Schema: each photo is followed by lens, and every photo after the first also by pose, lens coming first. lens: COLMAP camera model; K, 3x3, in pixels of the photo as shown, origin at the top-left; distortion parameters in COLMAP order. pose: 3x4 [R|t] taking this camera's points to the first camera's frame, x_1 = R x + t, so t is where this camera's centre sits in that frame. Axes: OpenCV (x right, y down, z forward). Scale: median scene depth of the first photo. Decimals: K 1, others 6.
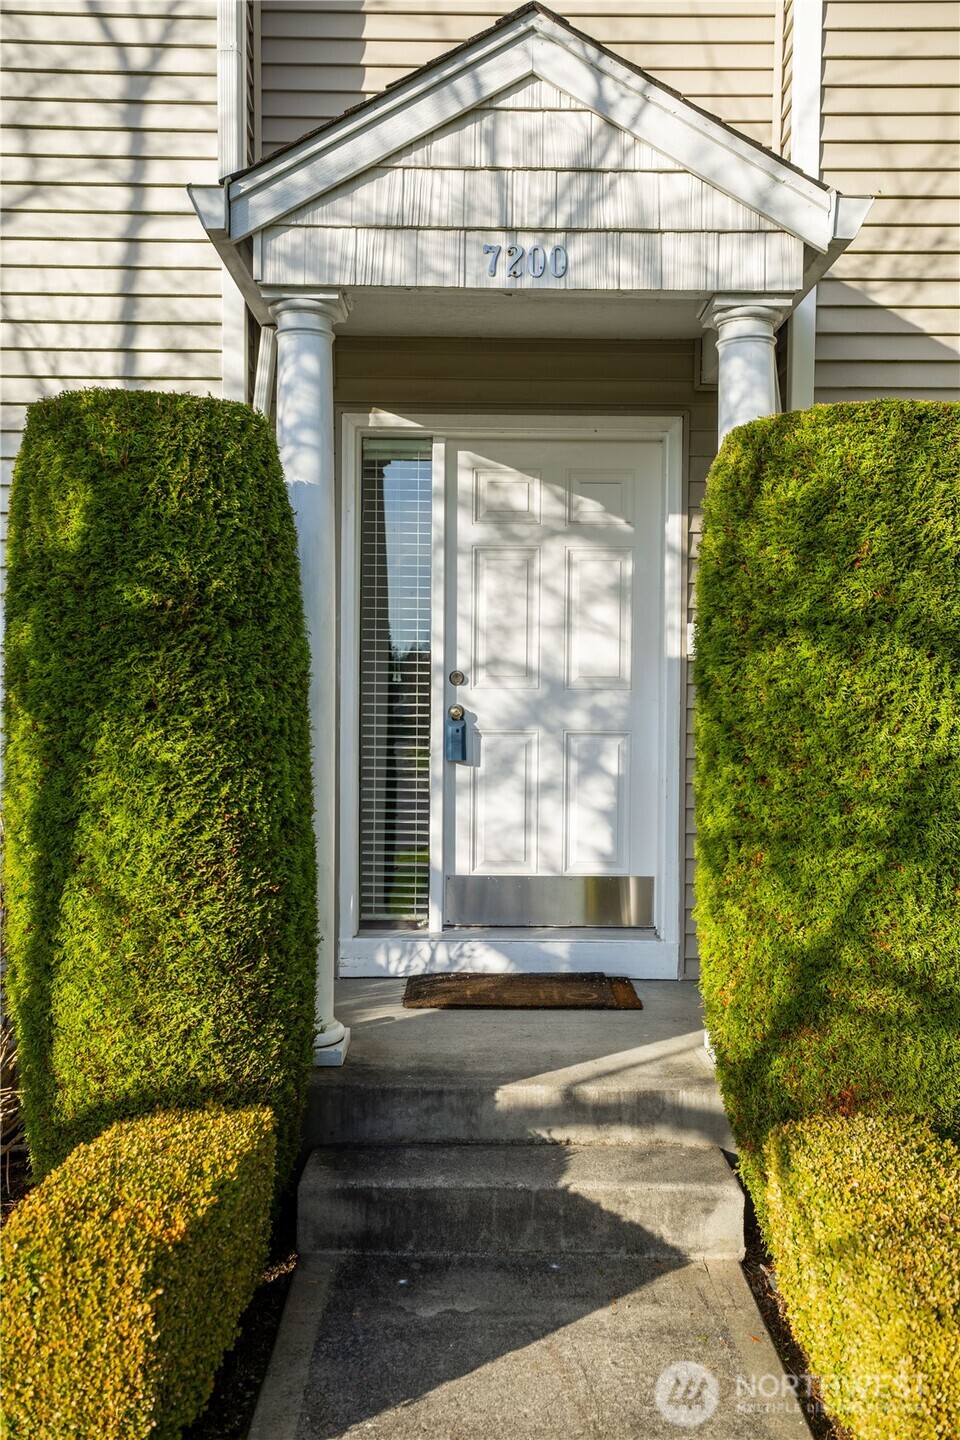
lens RADIAL K [[1319.3, 0, 476.1], [0, 1319.3, 717.7], [0, 0, 1]] dist [0.048137, 0.000000]
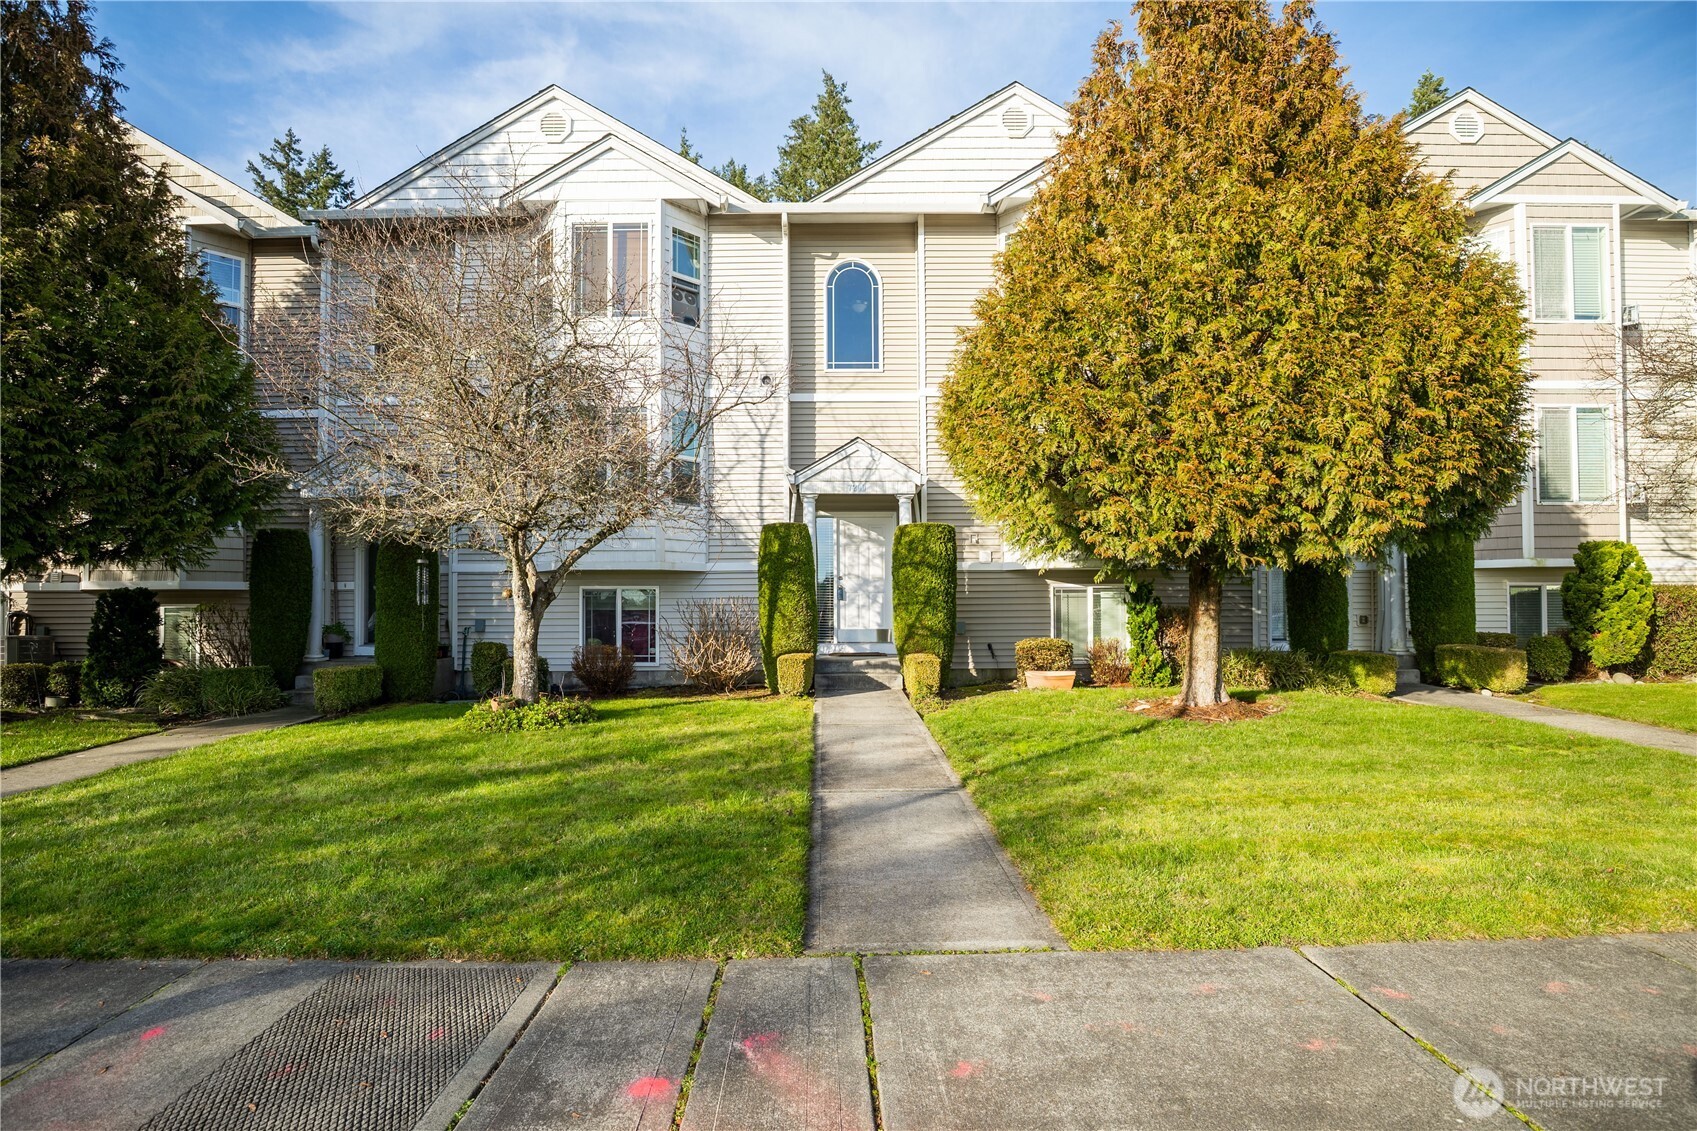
lens RADIAL K [[752.7, 0, 848.2], [0, 752.7, 569.1], [0, 0, 1]] dist [0.012748, -0.000270]
pose [[0.999567, -0.011180, 0.027219, -0.068005], [0.012900, 0.997876, -0.063853, 0.114576], [-0.026448, 0.064177, 0.997588, -1.646791]]
